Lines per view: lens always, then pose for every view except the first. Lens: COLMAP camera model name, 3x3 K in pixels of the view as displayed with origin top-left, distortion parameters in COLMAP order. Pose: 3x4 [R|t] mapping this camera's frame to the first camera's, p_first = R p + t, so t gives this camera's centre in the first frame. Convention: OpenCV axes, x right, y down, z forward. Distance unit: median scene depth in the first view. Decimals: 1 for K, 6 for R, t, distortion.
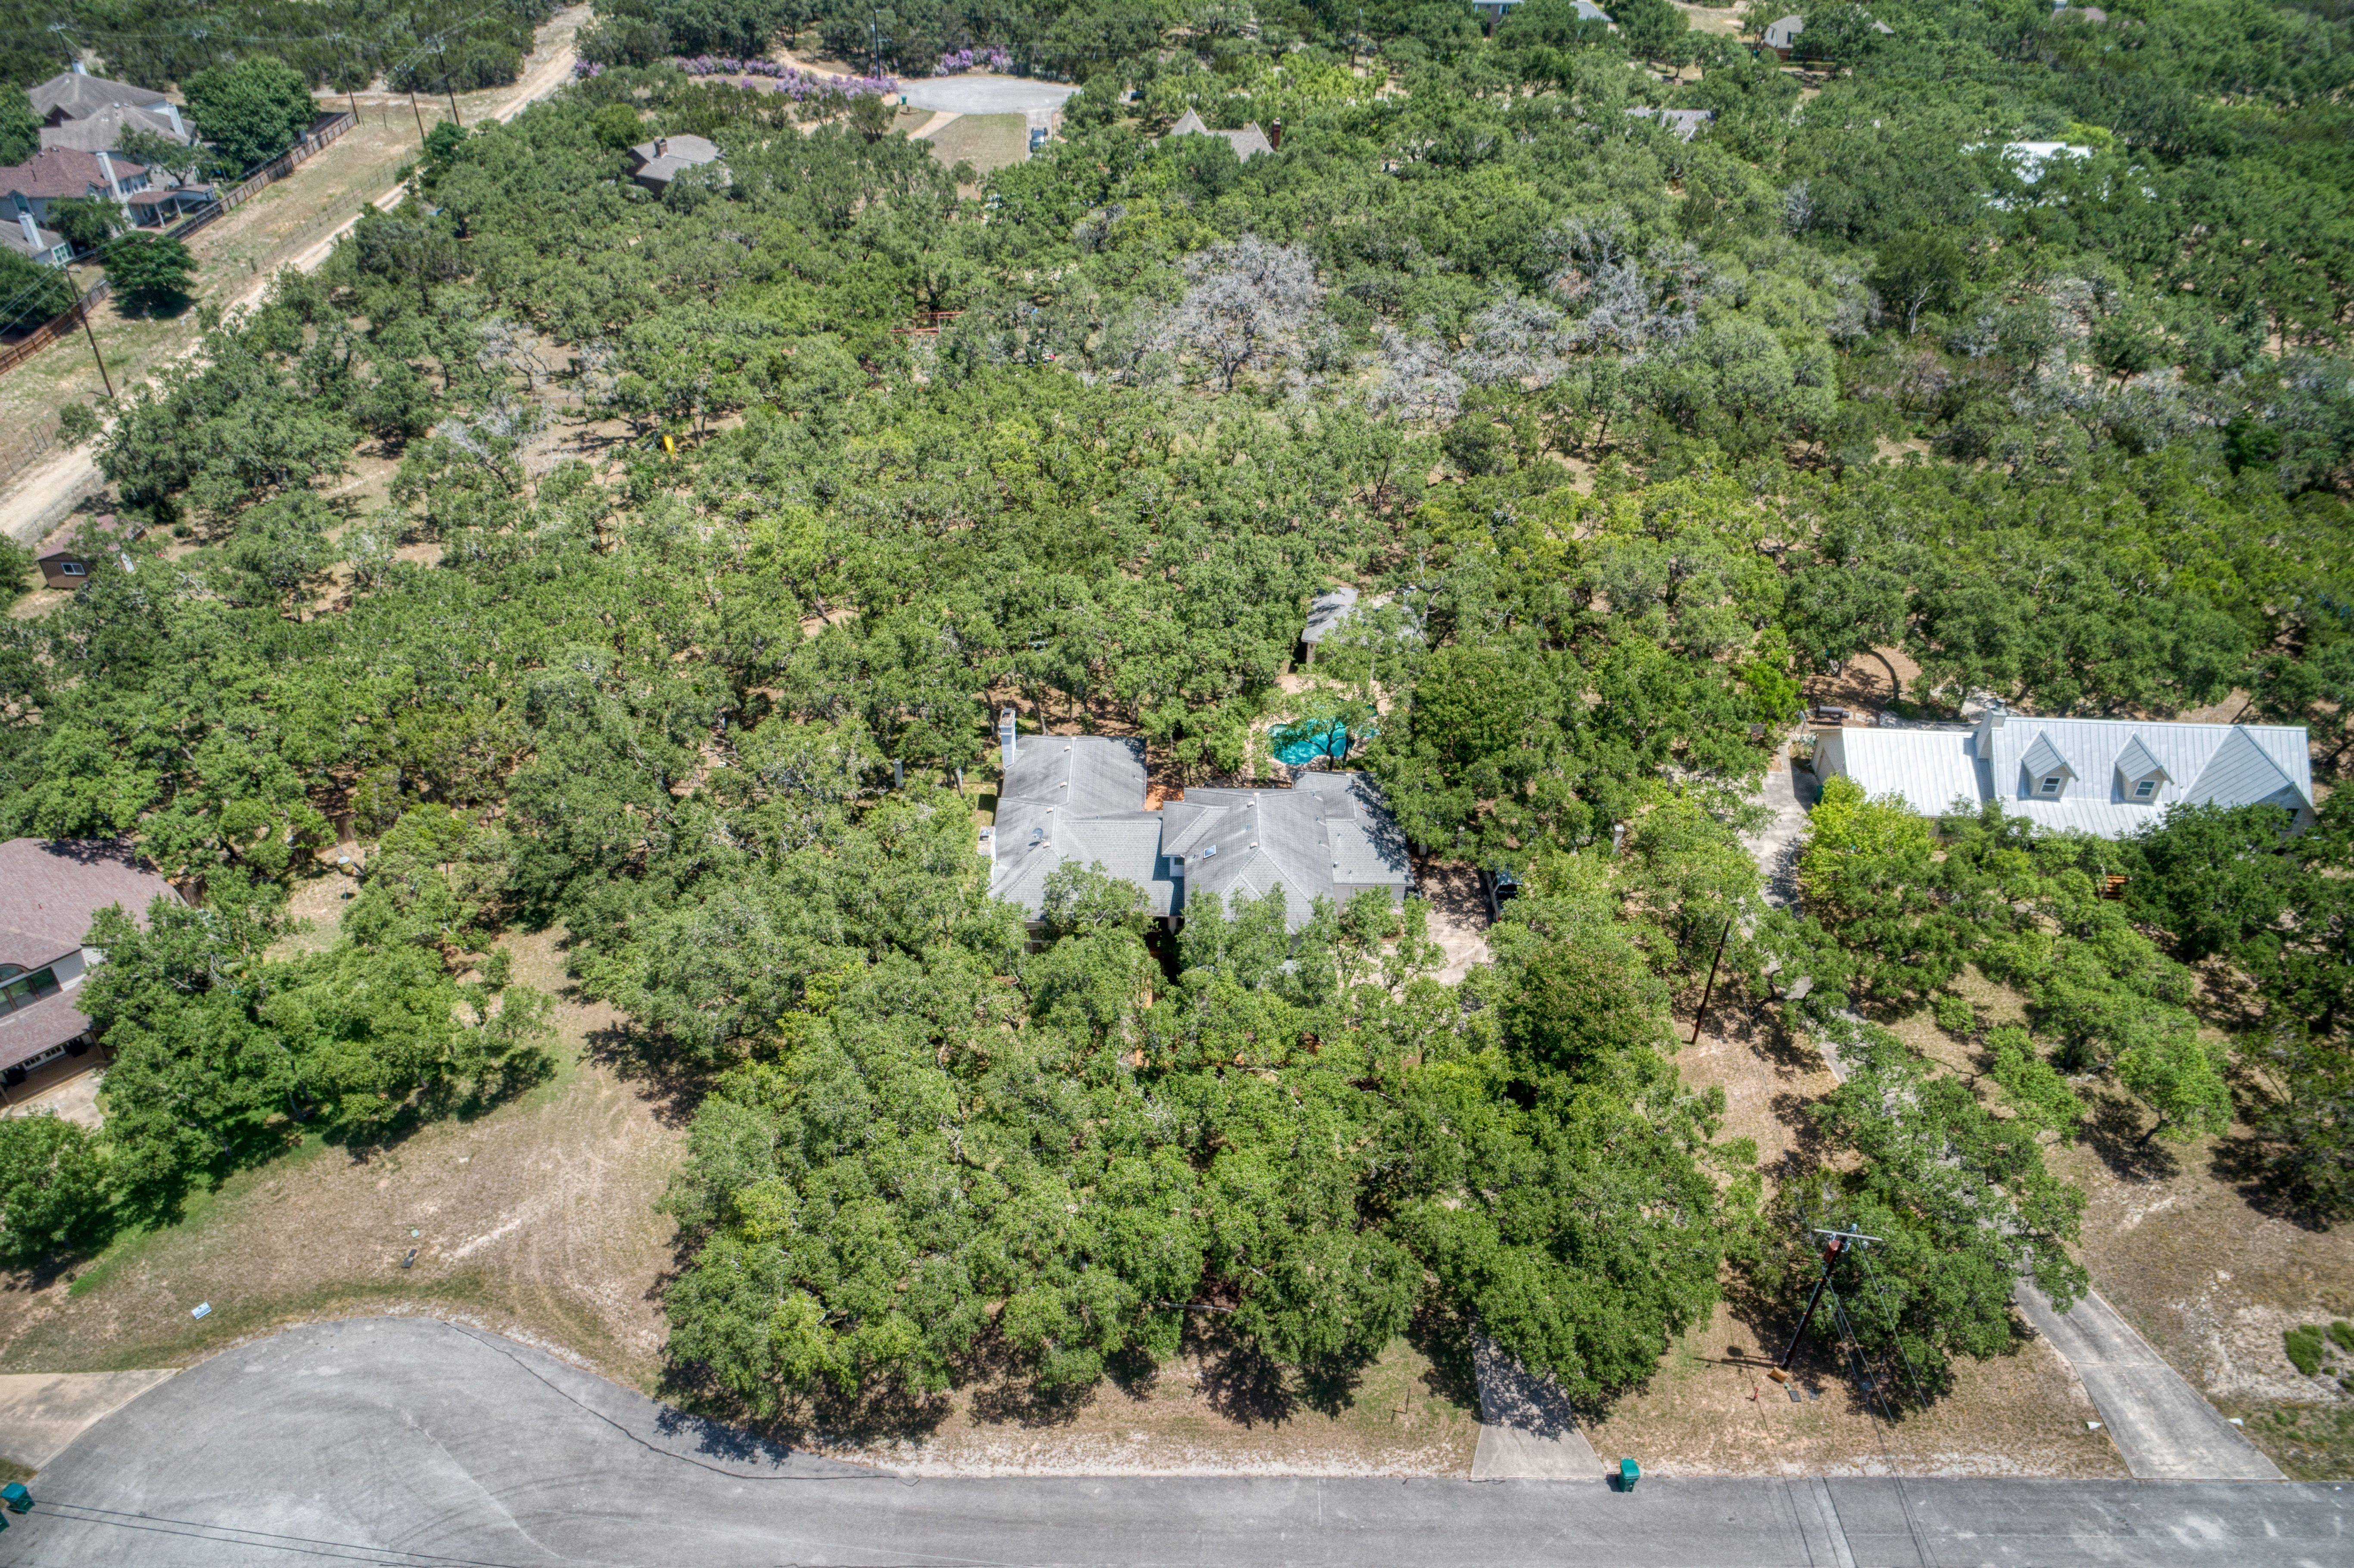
lens RADIAL K [[1594.6, 0, 1179.6], [0, 1594.6, 784.3], [0, 0, 1]] dist [-0.009157, 0.014440]
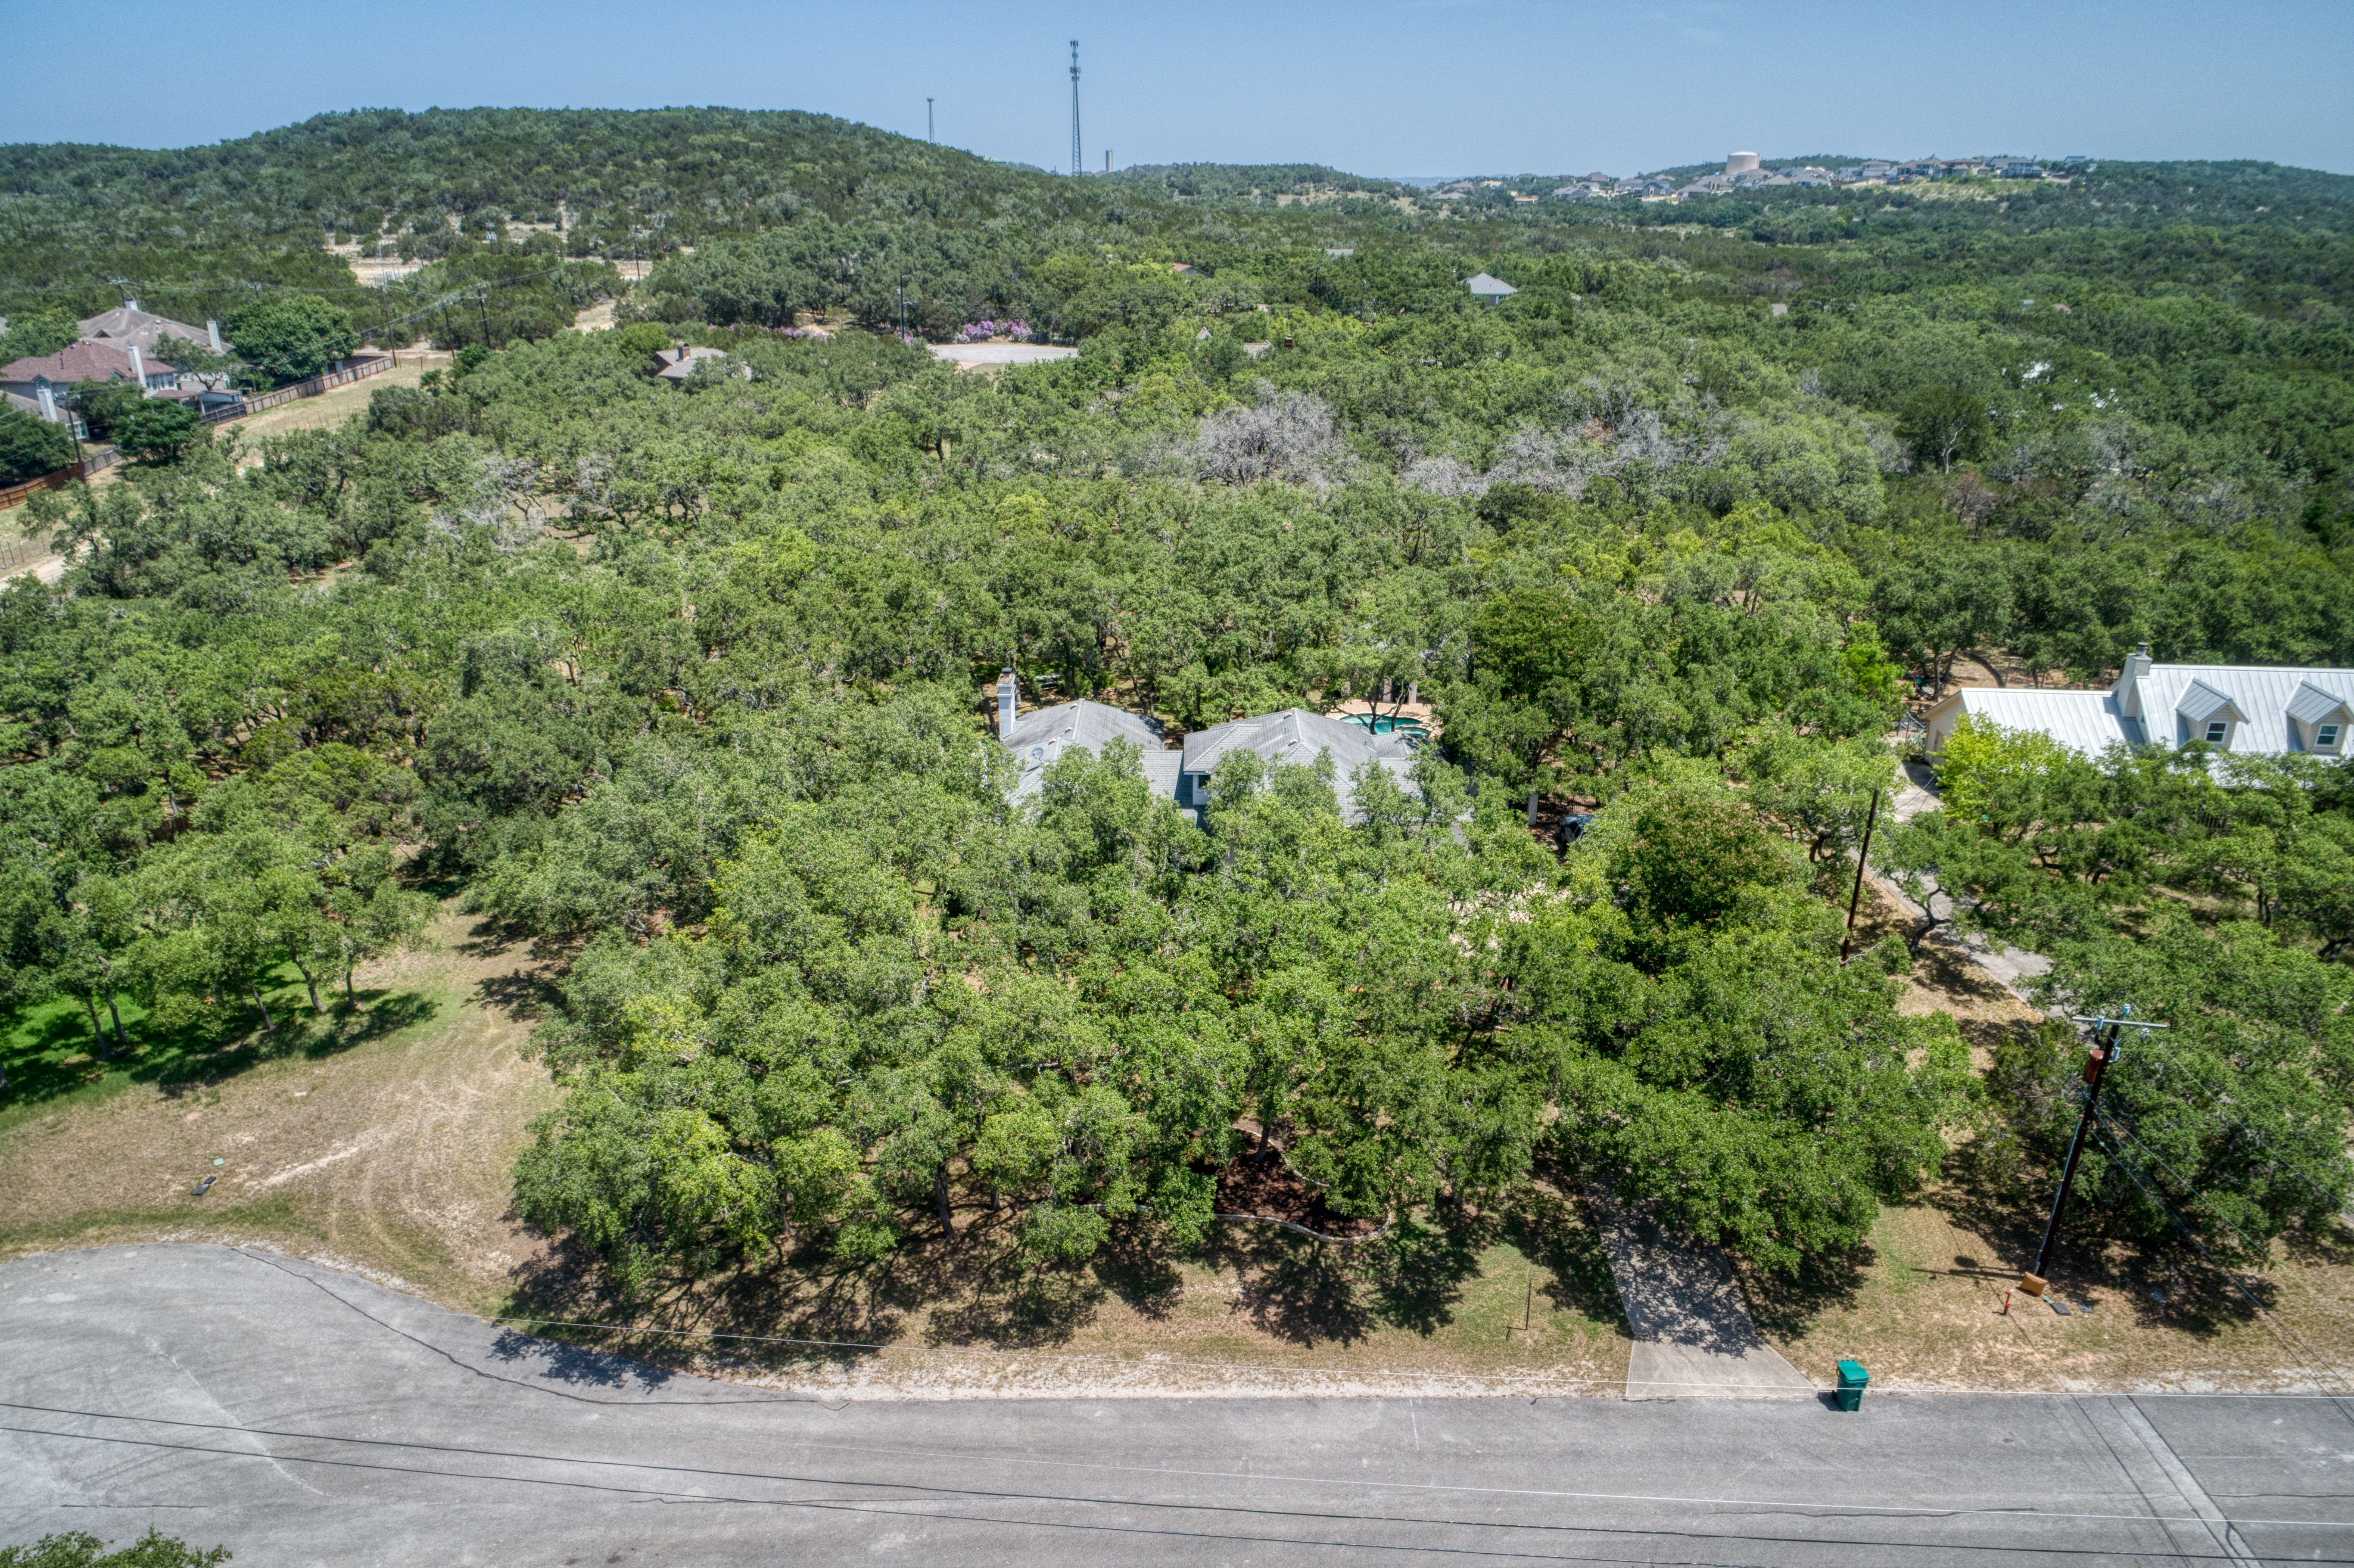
lens RADIAL K [[1594.6, 0, 1179.5], [0, 1594.6, 784.0], [0, 0, 1]] dist [-0.009157, 0.014440]
pose [[0.999983, -0.000874, -0.005711, -0.010451], [-0.000531, 0.970404, -0.241487, 0.313225], [0.005753, 0.241486, 0.970387, 0.225010]]
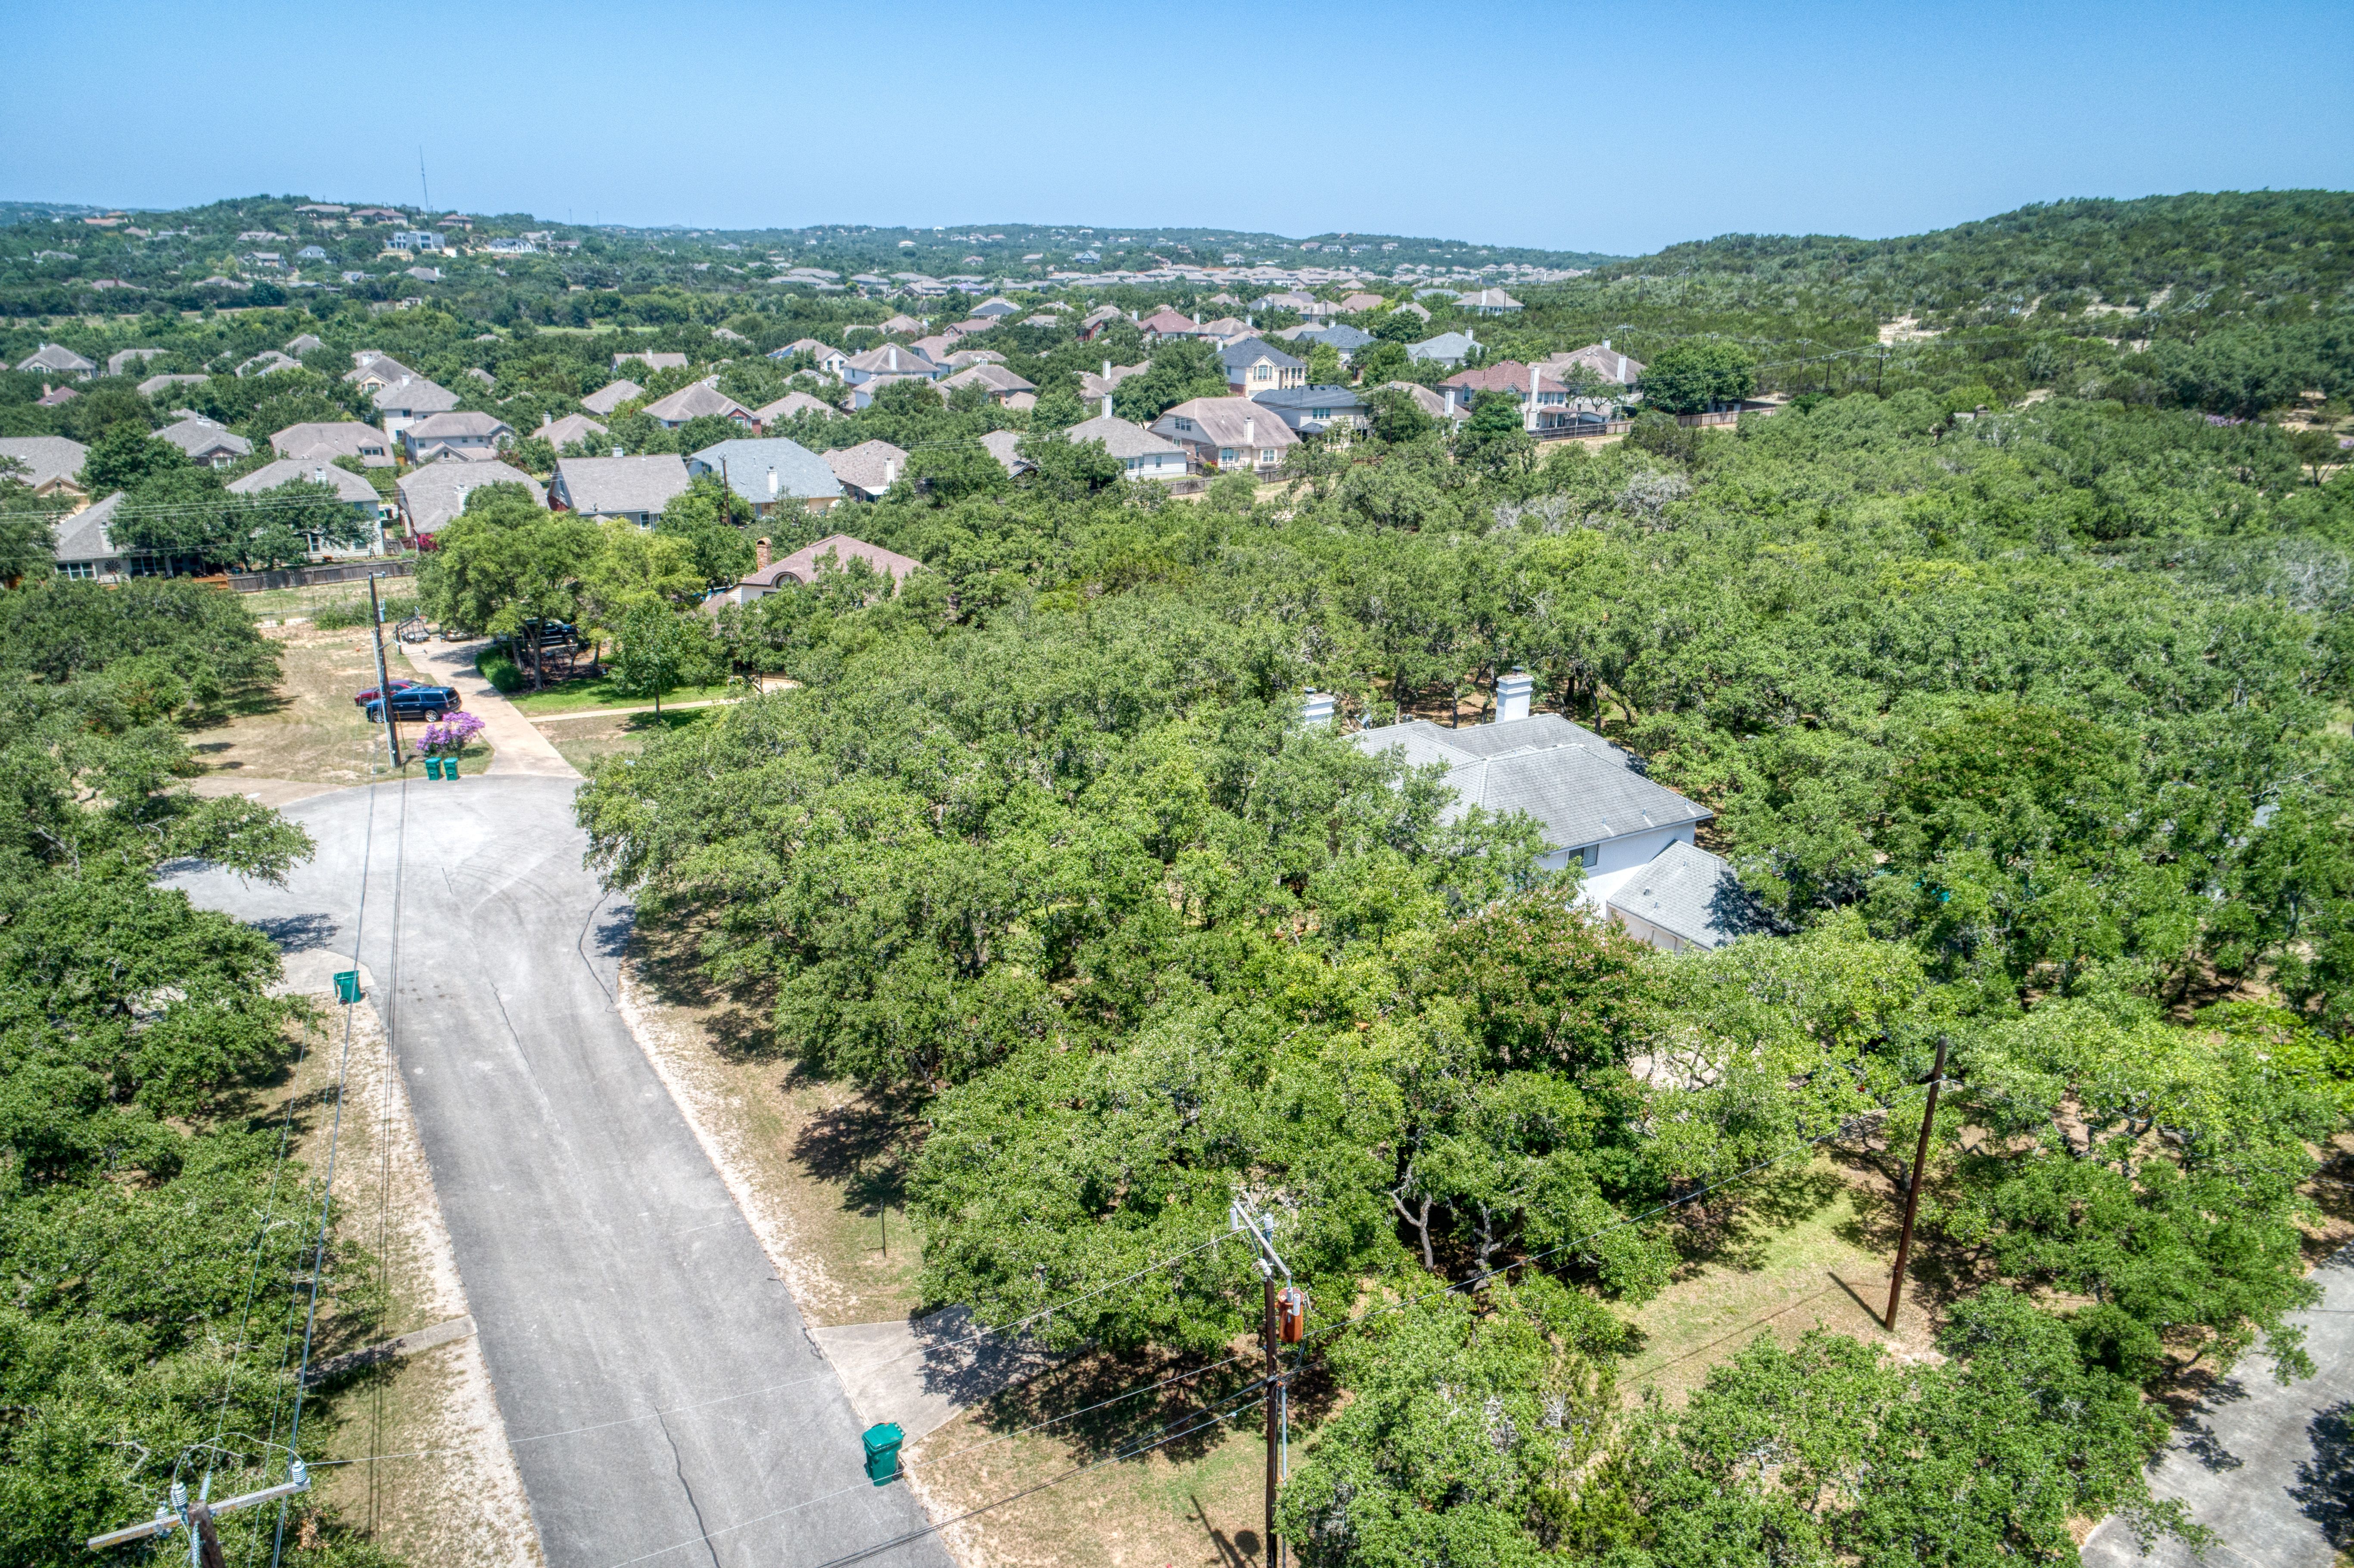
lens RADIAL K [[1594.6, 0, 1175.0], [0, 1594.6, 774.5], [0, 0, 1]] dist [-0.009157, 0.014440]
pose [[0.523534, 0.270231, -0.808015, 0.667602], [-0.504368, 0.862639, -0.038293, 0.172080], [0.686677, 0.427585, 0.587917, 0.567945]]
